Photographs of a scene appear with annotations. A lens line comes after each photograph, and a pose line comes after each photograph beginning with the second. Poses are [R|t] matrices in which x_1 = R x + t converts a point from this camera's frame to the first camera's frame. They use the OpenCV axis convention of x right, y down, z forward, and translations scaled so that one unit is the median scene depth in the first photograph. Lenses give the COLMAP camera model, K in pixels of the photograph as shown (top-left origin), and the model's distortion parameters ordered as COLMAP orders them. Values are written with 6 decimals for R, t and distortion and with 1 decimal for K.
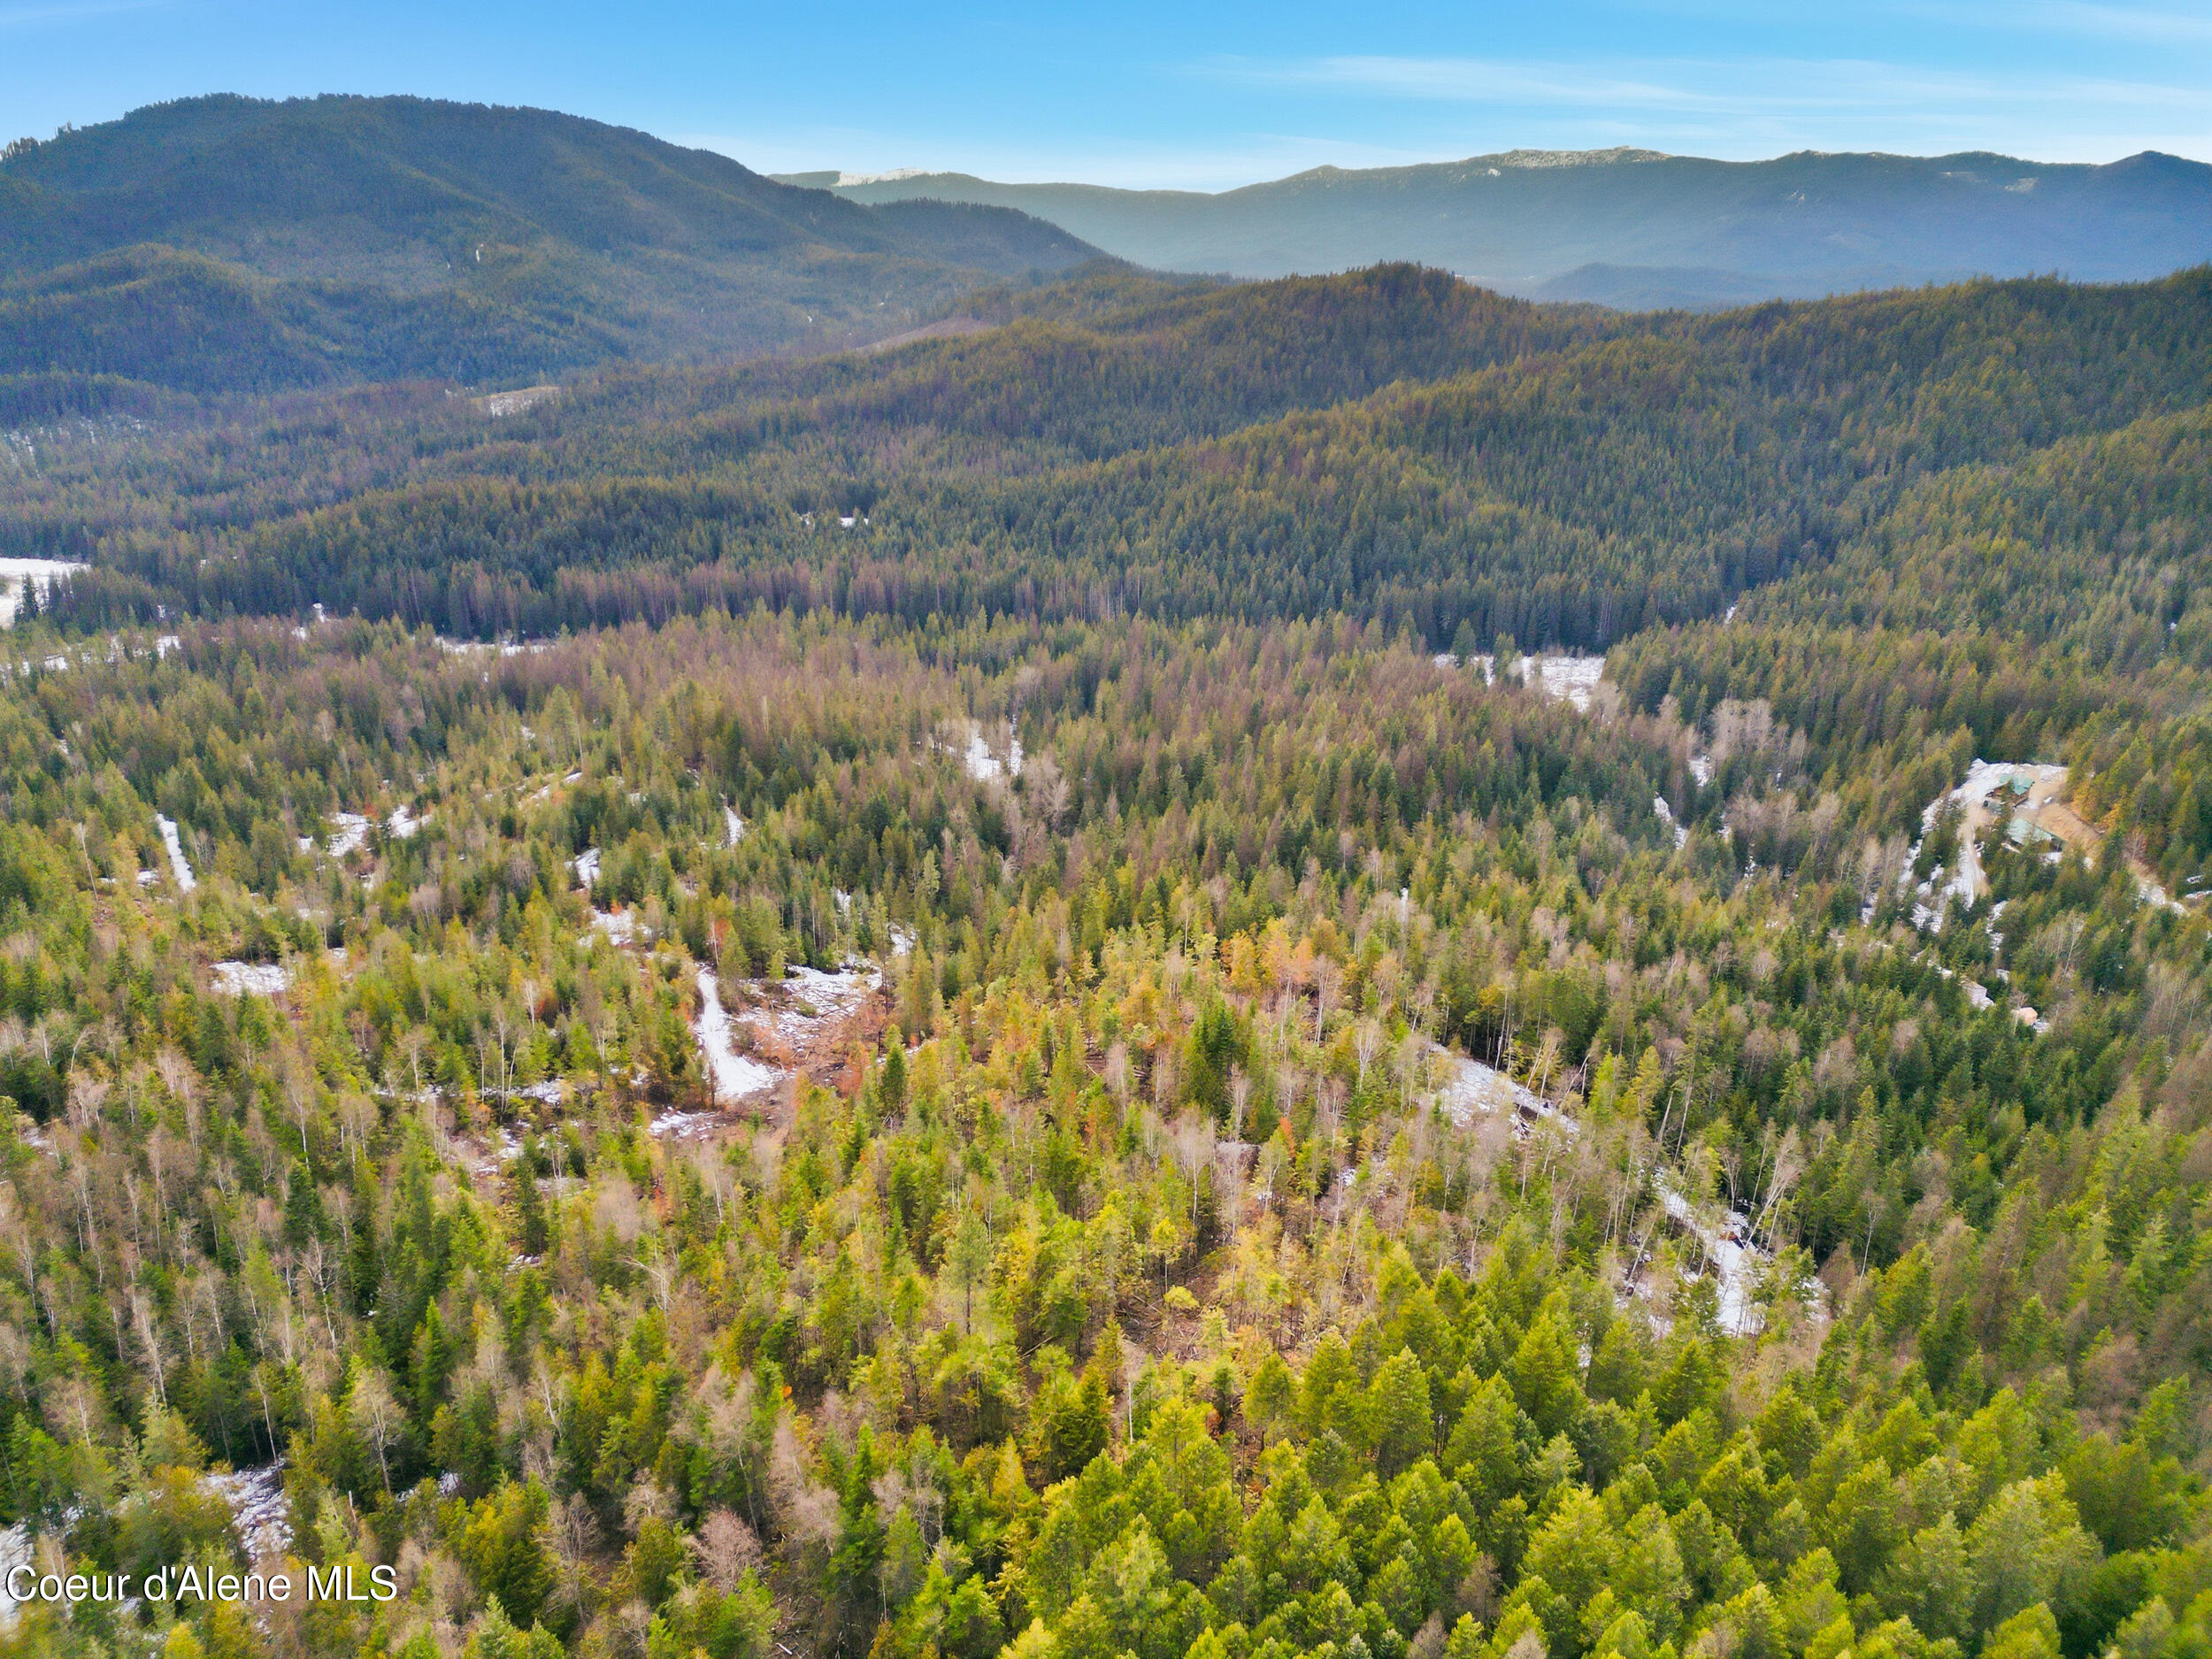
lens RADIAL K [[1548.1, 0, 1099.8], [0, 1548.1, 832.3], [0, 0, 1]] dist [0.075817, -0.070009]
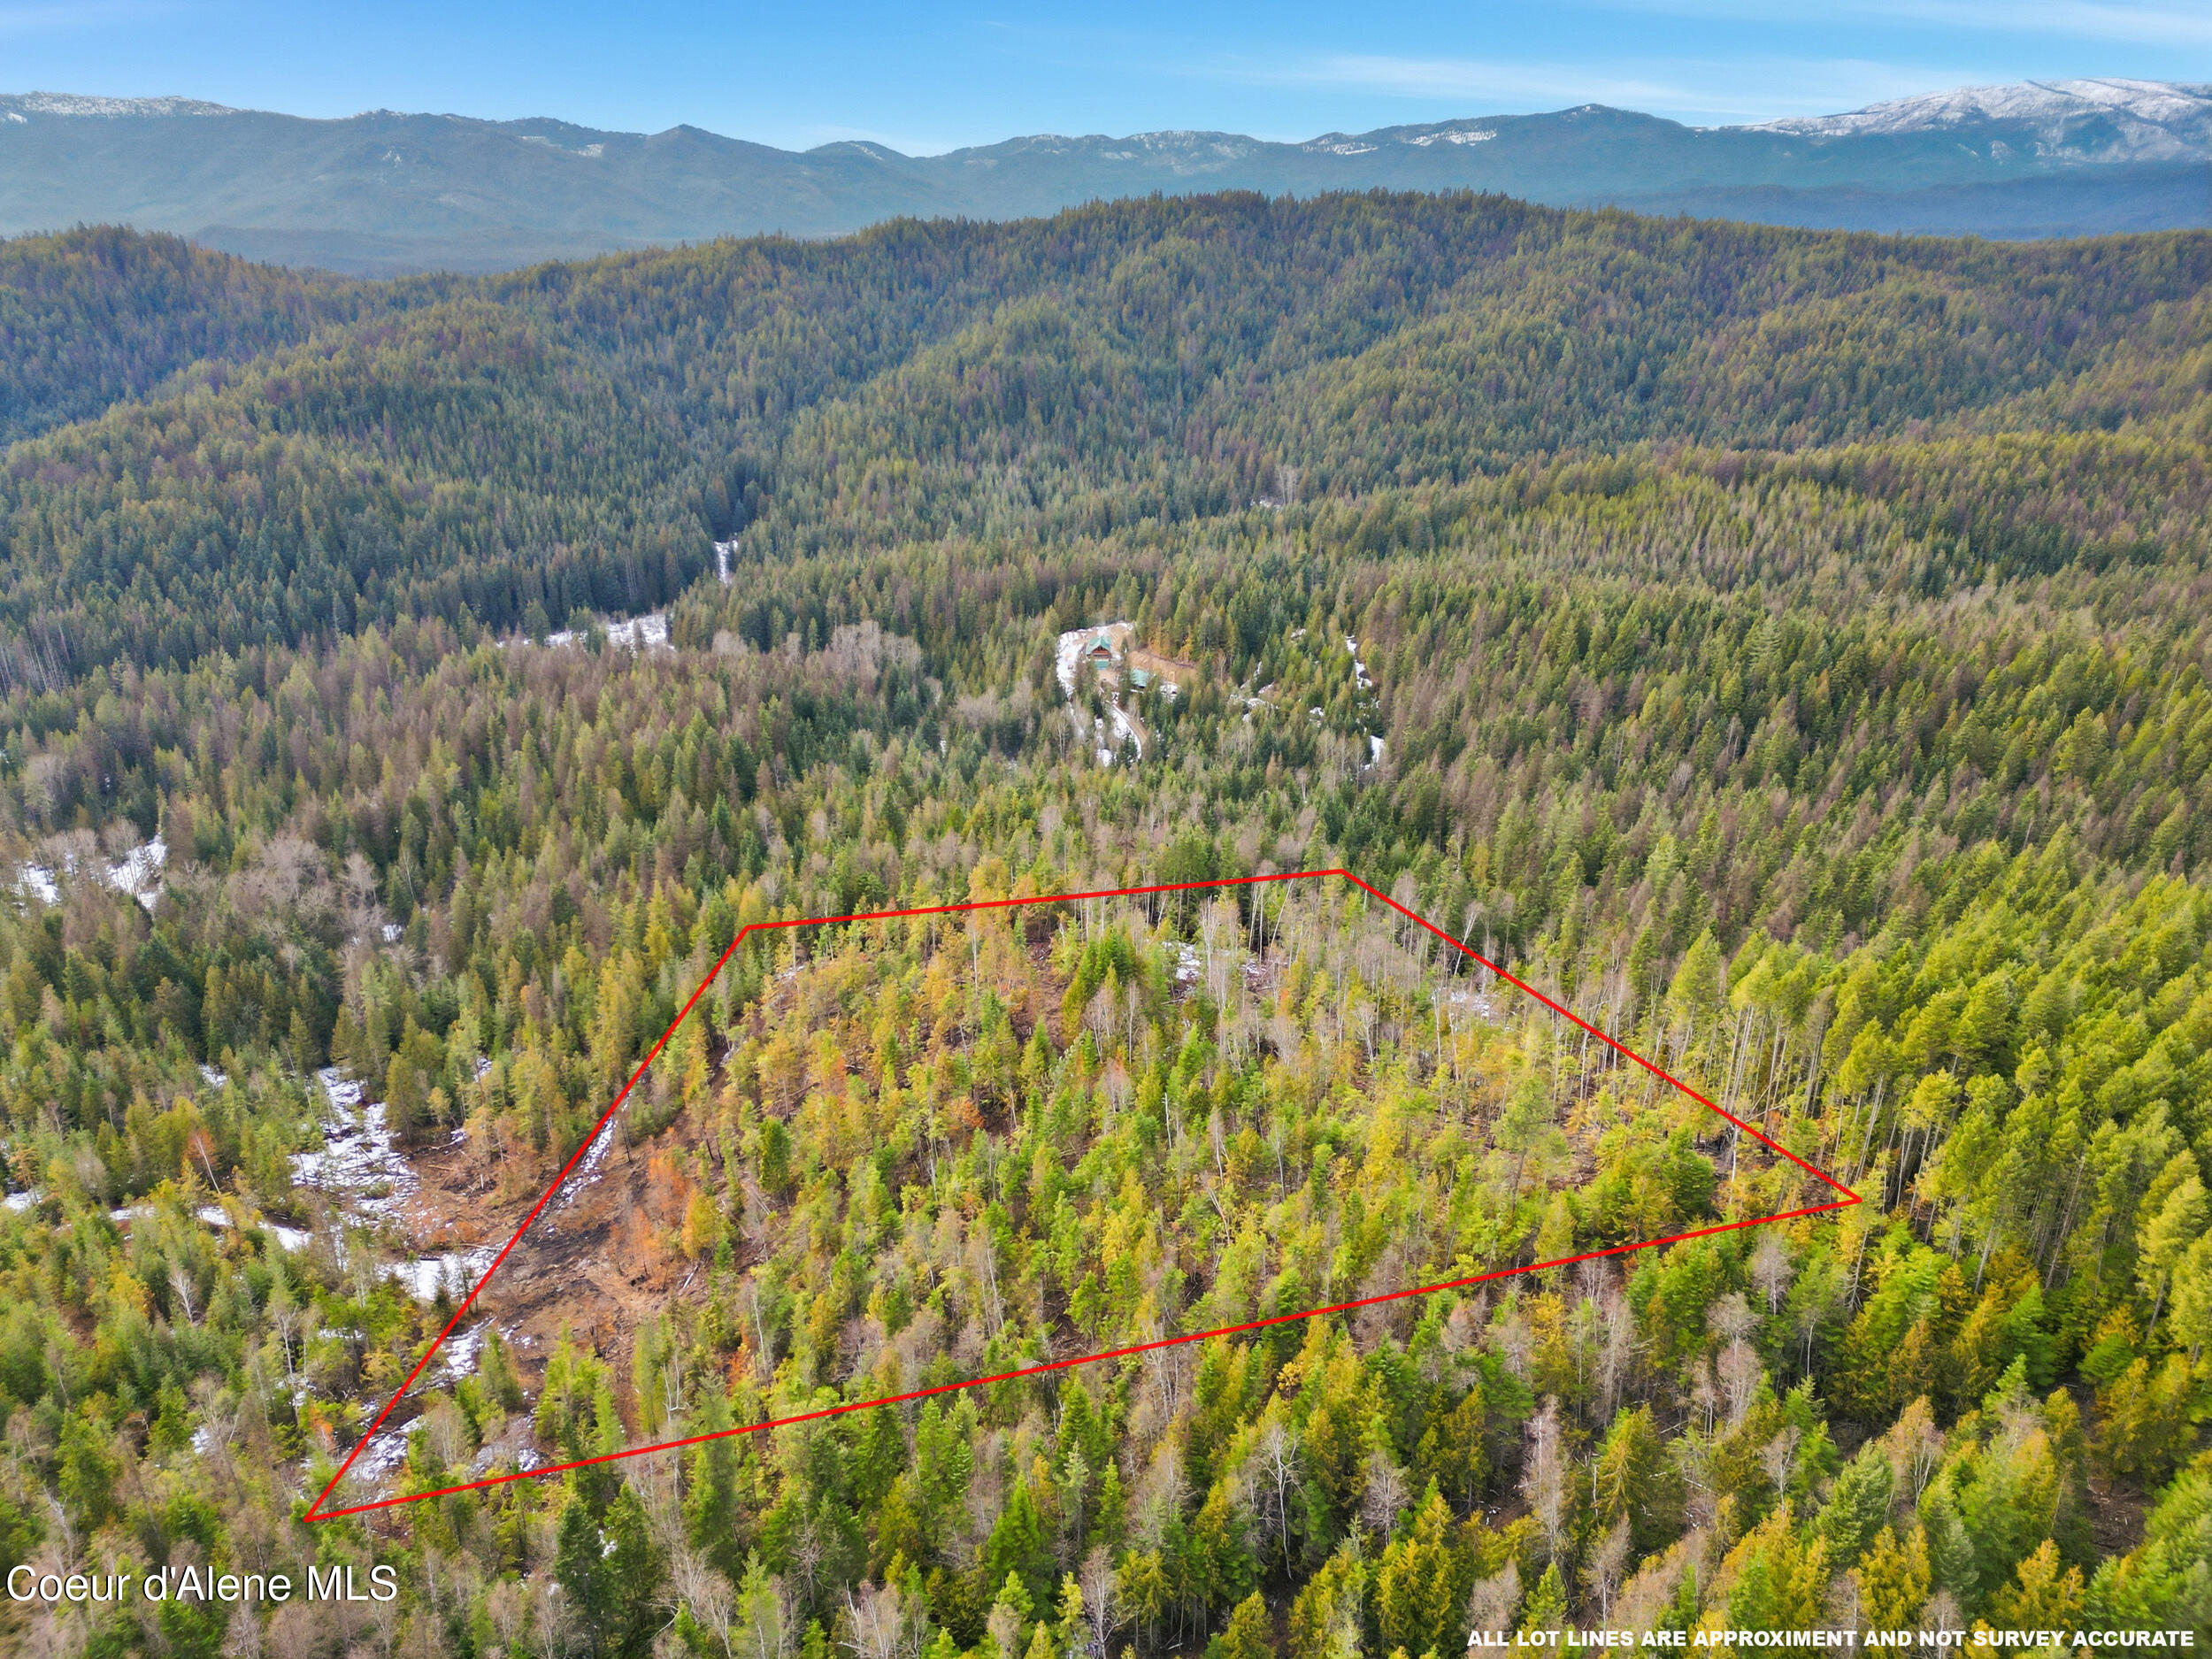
lens RADIAL K [[1535.0, 0, 1104.3], [0, 1535.0, 832.5], [0, 0, 1]] dist [0.066093, -0.060197]
pose [[0.687619, -0.279877, 0.669962, -0.103177], [0.262235, 0.956168, 0.130293, -0.015986], [-0.677062, 0.086096, 0.730873, 0.037061]]
